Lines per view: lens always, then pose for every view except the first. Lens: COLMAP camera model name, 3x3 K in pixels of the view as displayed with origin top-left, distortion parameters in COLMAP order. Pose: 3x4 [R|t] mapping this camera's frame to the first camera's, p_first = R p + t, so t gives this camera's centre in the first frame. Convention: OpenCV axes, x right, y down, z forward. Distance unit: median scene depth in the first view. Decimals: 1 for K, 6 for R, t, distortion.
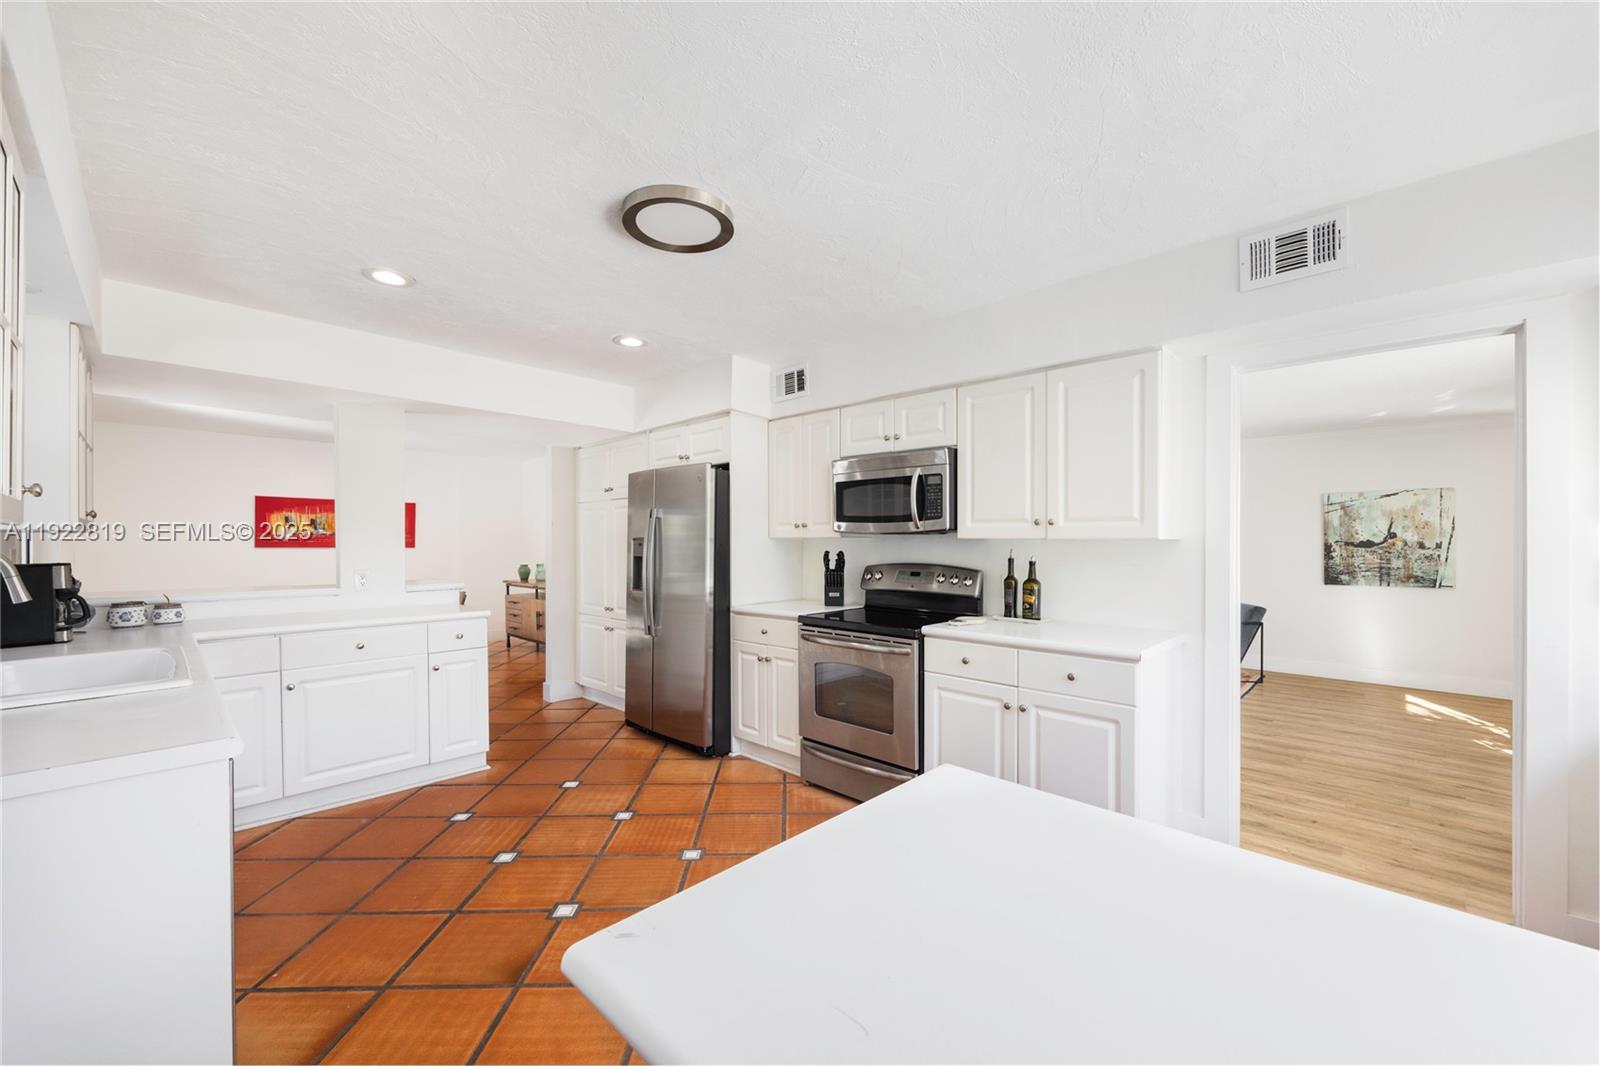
lens RADIAL K [[625.8, 0, 801.3], [0, 625.8, 540.9], [0, 0, 1]] dist [-0.000952, -0.000006]
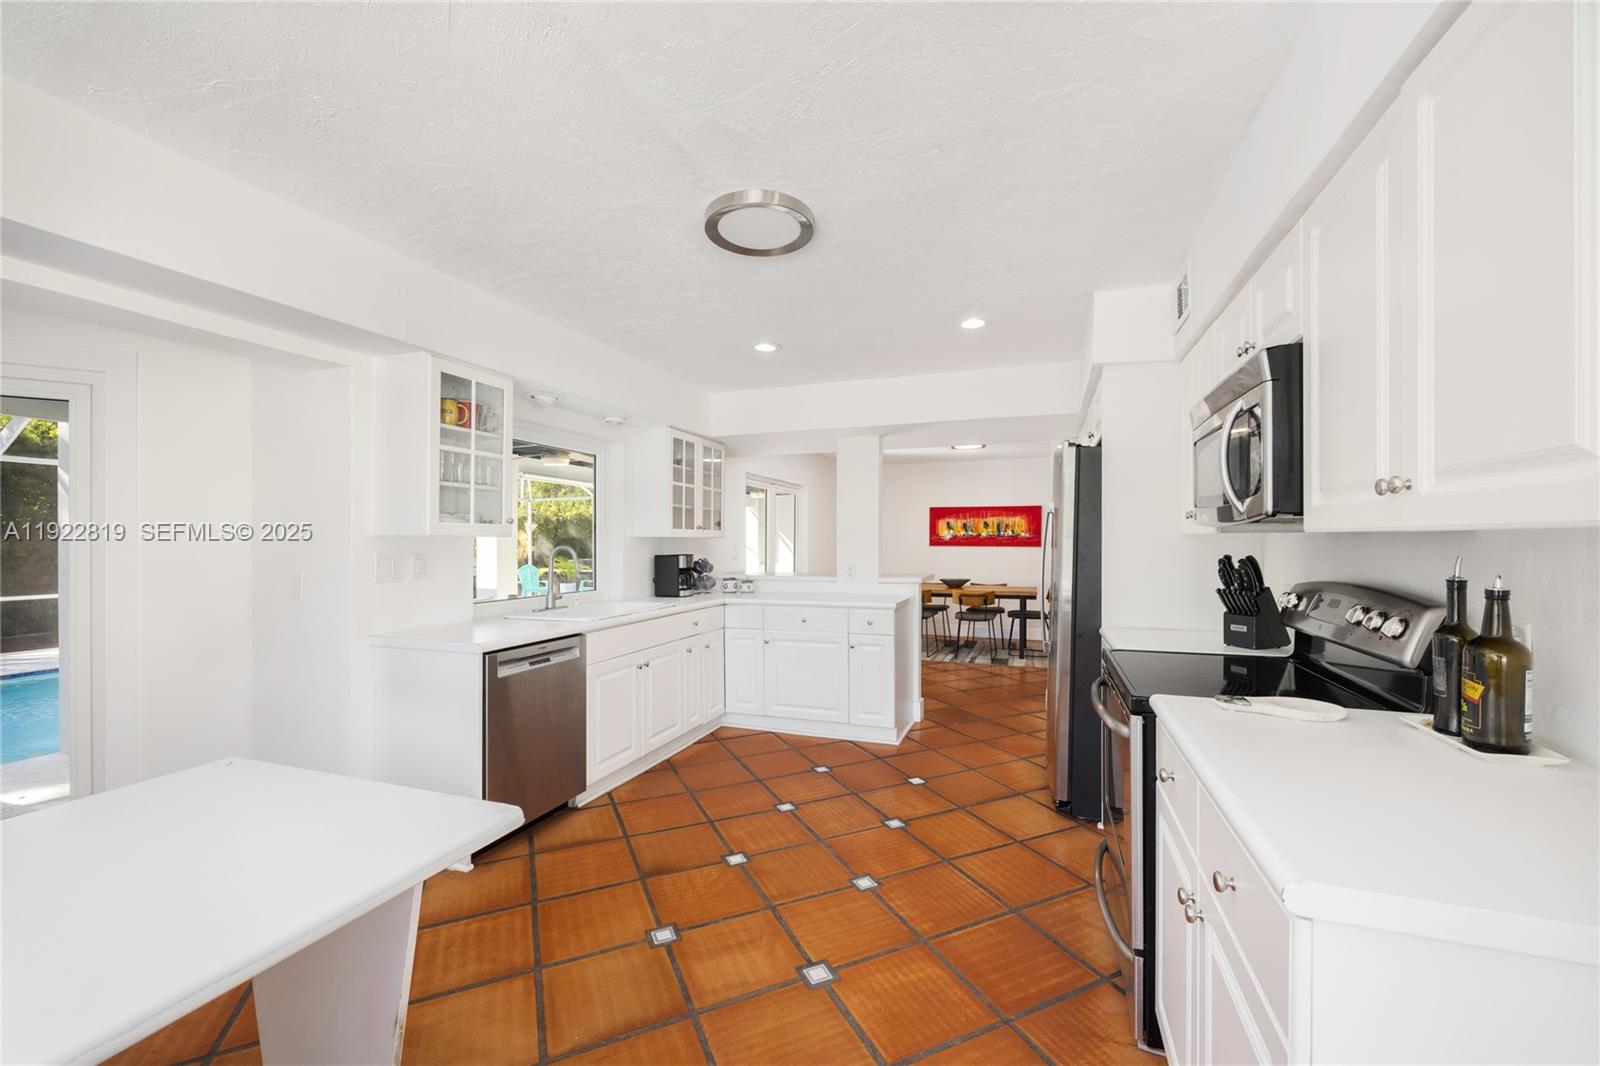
lens RADIAL K [[625.8, 0, 805.1], [0, 625.8, 540.5], [0, 0, 1]] dist [-0.000952, -0.000006]
pose [[0.402254, -0.005082, -0.915514, 0.493796], [0.006535, 0.999975, -0.002679, 0.001478], [0.915505, -0.004906, 0.402277, 0.433418]]
